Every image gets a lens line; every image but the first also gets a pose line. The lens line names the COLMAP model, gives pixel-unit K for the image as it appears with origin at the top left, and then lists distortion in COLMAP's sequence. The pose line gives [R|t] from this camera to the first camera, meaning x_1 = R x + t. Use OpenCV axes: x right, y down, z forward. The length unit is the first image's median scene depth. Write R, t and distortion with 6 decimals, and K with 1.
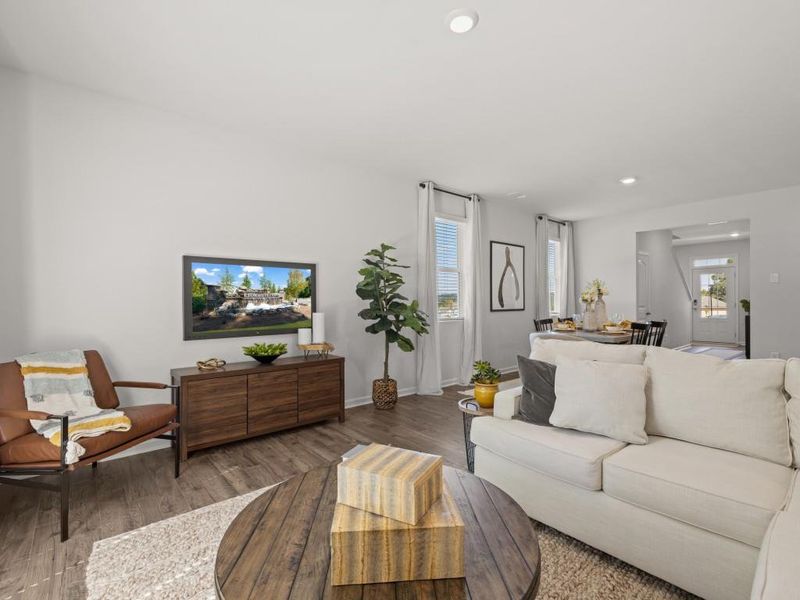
lens RADIAL K [[375.7, 0, 398.7], [0, 375.7, 303.7], [0, 0, 1]] dist [-0.000285, -0.000002]
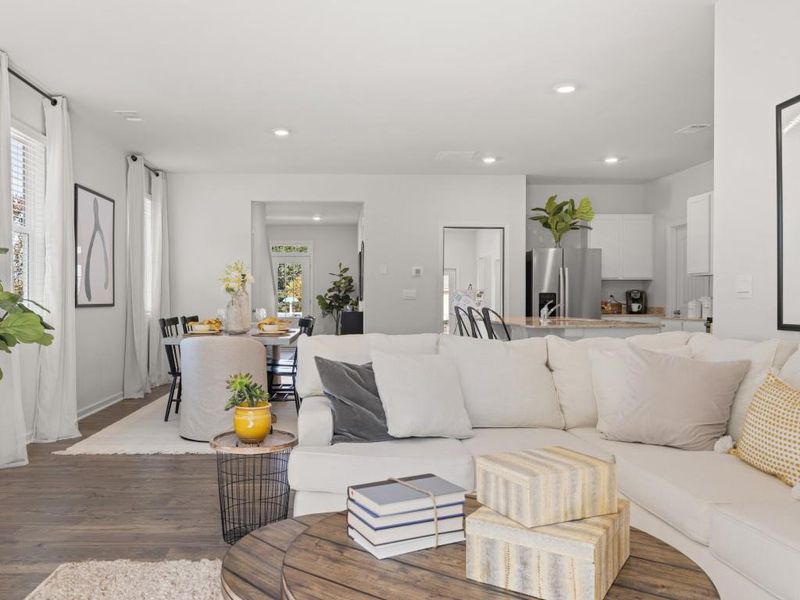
lens RADIAL K [[622.5, 0, 348.9], [0, 622.5, 300.3], [0, 0, 1]] dist [-0.033097, -0.001976]
pose [[0.632305, 0.005657, 0.774698, -0.209701], [-0.000657, 0.999977, -0.006765, 0.015300], [-0.774719, 0.003769, 0.632295, 0.081537]]
